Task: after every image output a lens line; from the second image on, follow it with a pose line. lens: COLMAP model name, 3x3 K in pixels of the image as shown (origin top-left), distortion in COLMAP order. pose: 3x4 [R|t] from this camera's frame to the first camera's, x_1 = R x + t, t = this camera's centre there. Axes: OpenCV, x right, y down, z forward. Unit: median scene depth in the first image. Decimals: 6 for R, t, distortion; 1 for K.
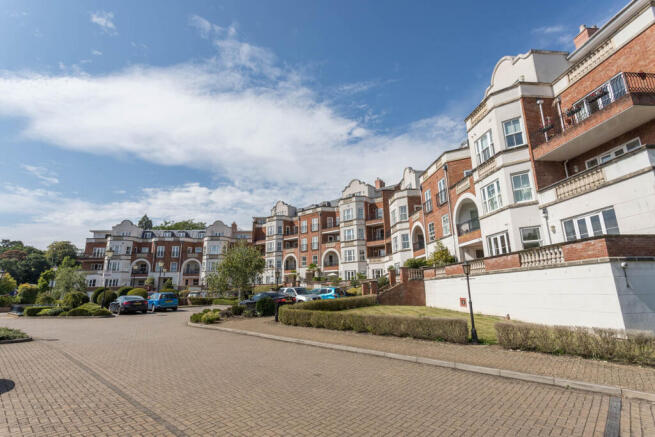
lens RADIAL K [[315.4, 0, 327.5], [0, 315.4, 218.5], [0, 0, 1]] dist [-0.000228, -0.000144]
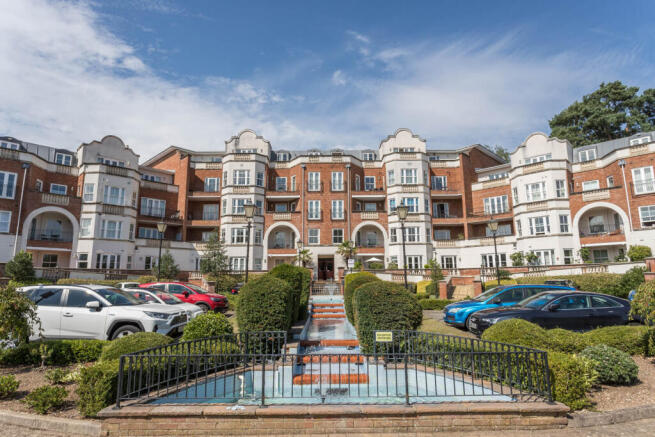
lens RADIAL K [[375.5, 0, 327.5], [0, 375.5, 218.5], [0, 0, 1]] dist [-0.044568, -0.000195]
pose [[0.751999, 0.118551, 0.648415, -0.523682], [-0.149758, 0.988697, -0.007084, 0.098502], [-0.641926, -0.091779, 0.761254, 0.410818]]
